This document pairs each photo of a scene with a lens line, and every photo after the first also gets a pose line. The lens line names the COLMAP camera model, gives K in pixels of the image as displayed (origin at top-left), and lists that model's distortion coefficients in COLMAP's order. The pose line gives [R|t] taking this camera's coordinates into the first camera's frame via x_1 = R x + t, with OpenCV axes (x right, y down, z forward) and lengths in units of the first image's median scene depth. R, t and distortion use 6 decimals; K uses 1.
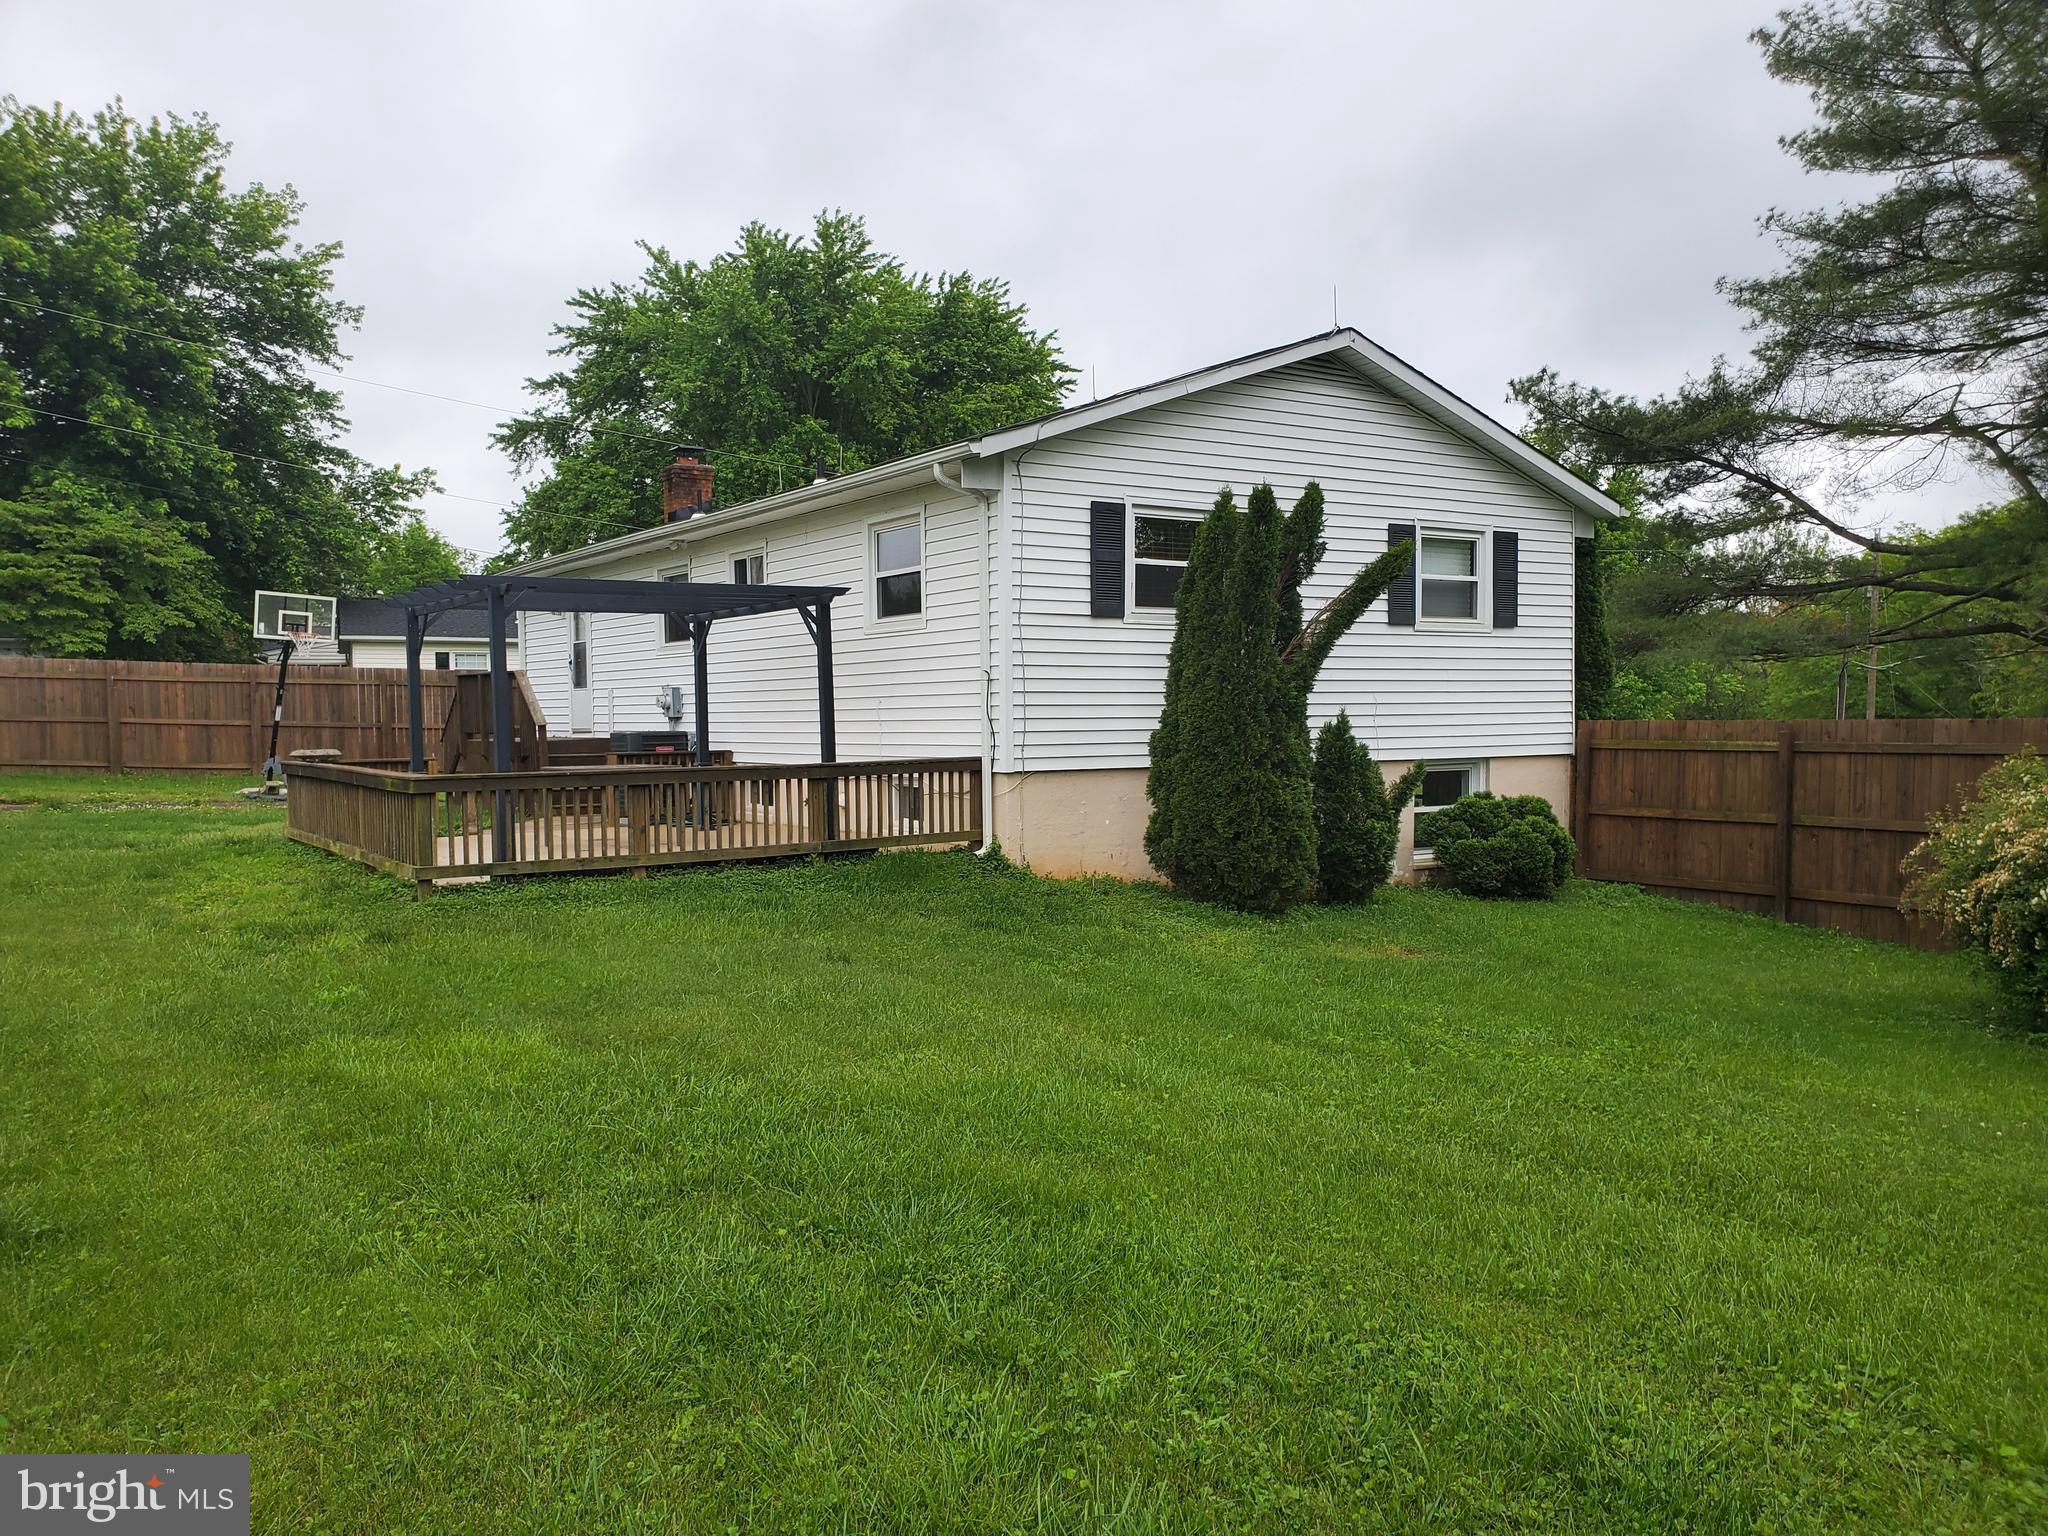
lens RADIAL K [[1582.6, 0, 1014.4], [0, 1582.6, 782.4], [0, 0, 1]] dist [0.054664, -0.064982]
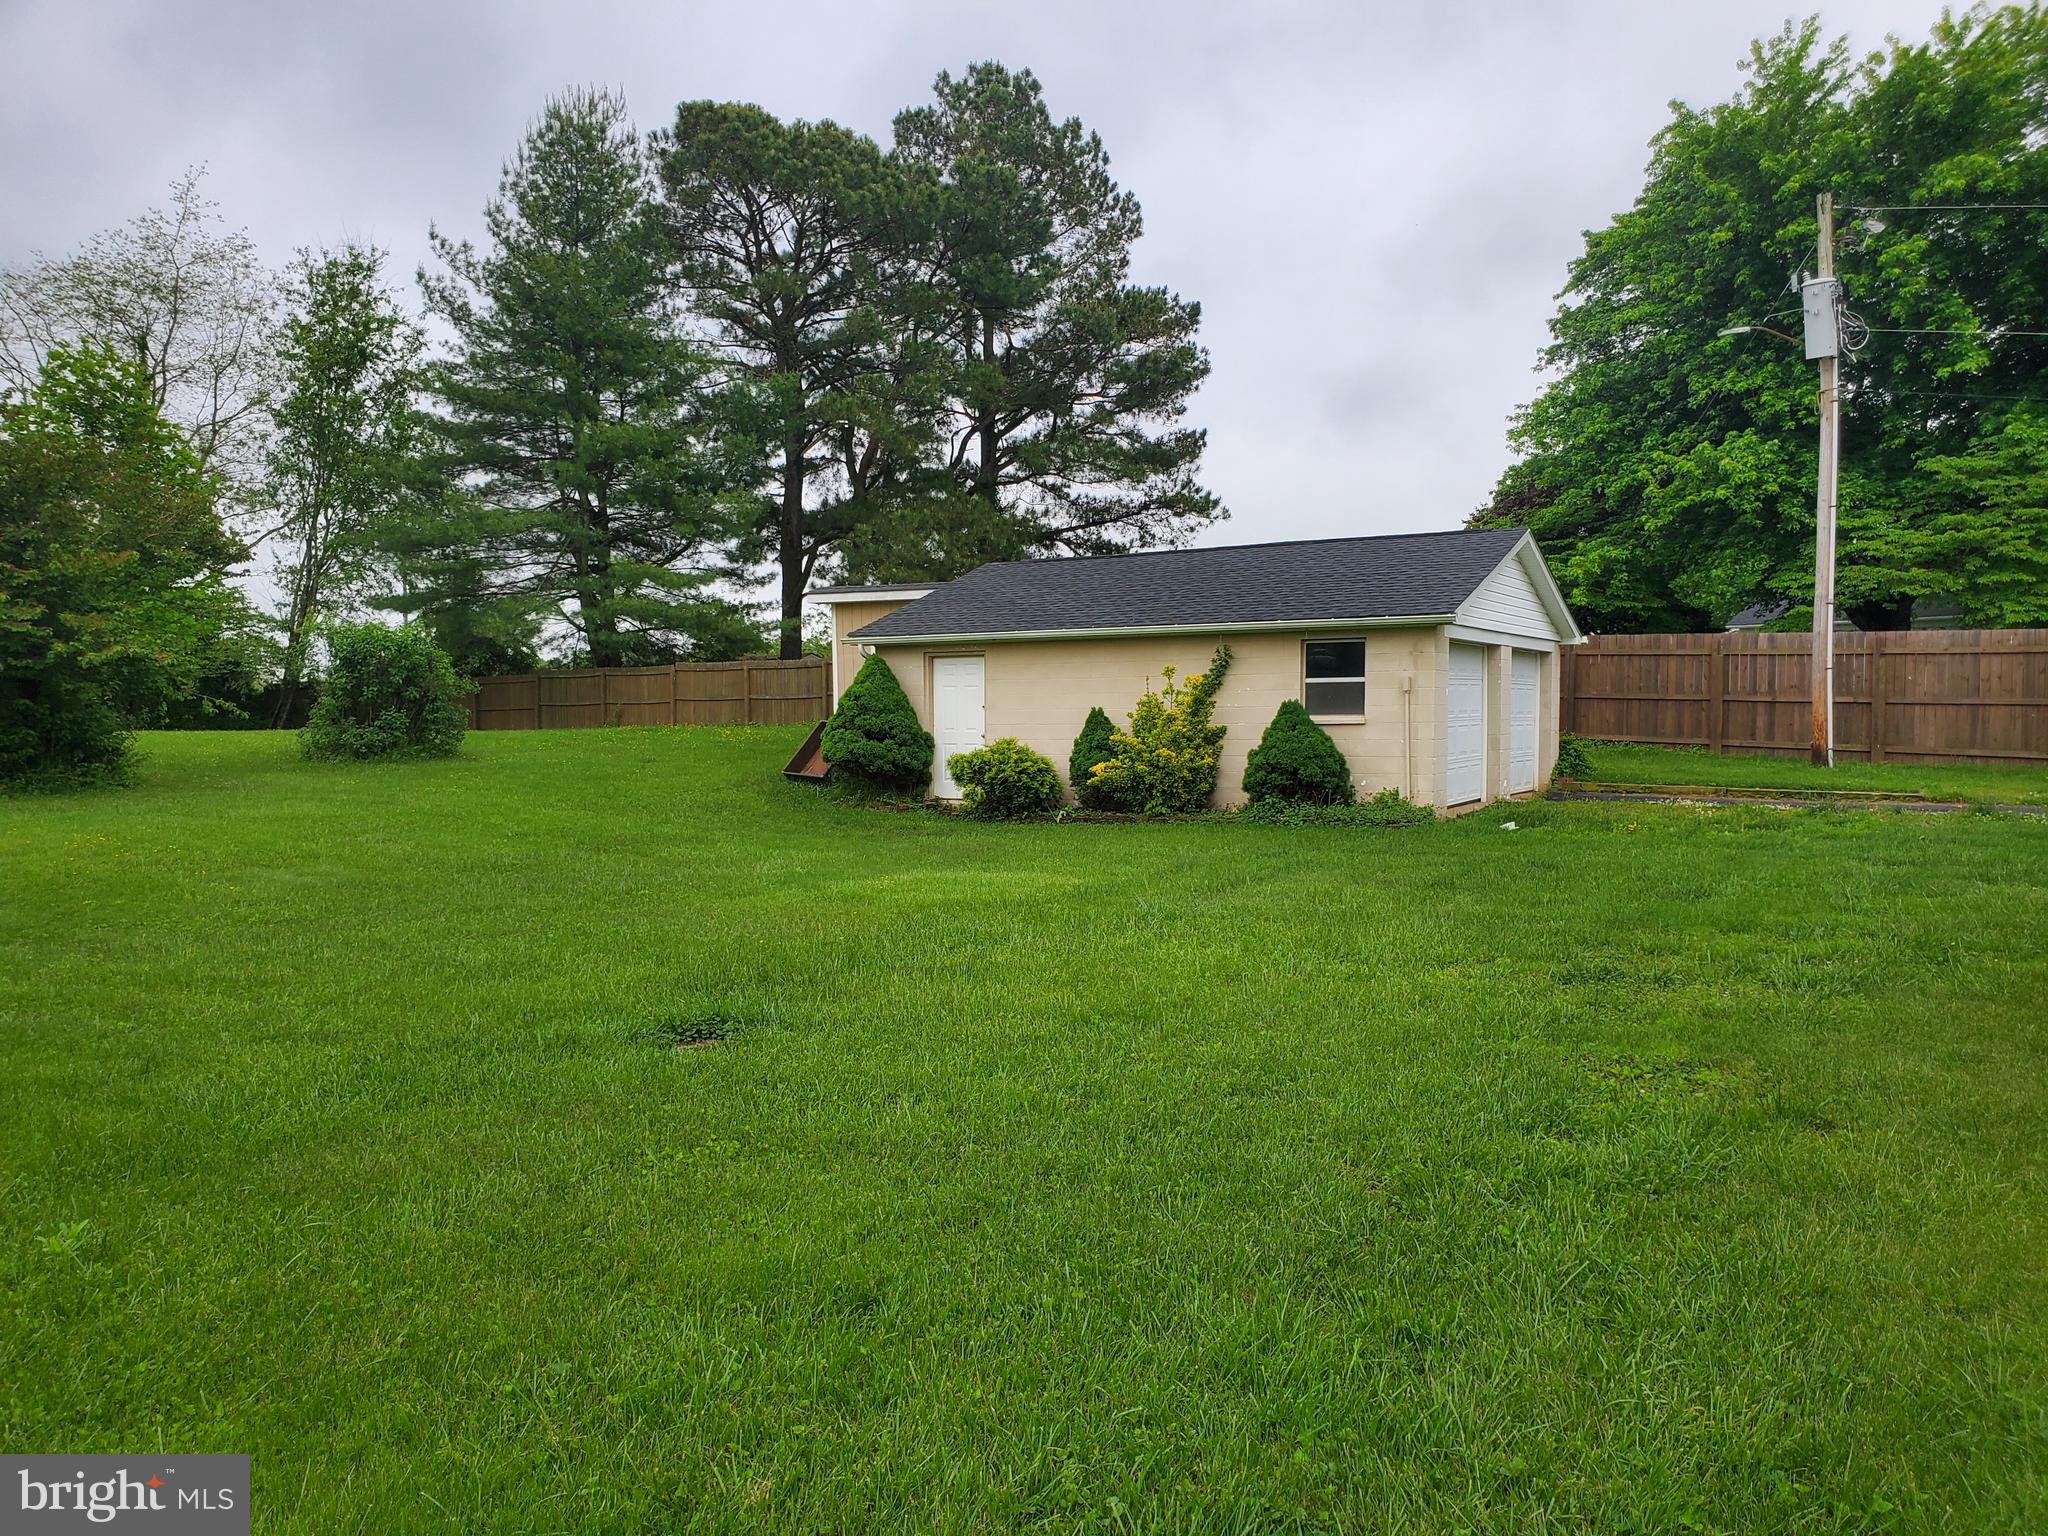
lens RADIAL K [[1582.6, 0, 1015.4], [0, 1582.6, 773.1], [0, 0, 1]] dist [0.054664, -0.064982]
pose [[0.467921, 0.050986, -0.882299, -0.077256], [-0.047075, 0.998355, 0.032726, -0.004127], [0.882516, 0.026221, 0.469551, 0.125566]]
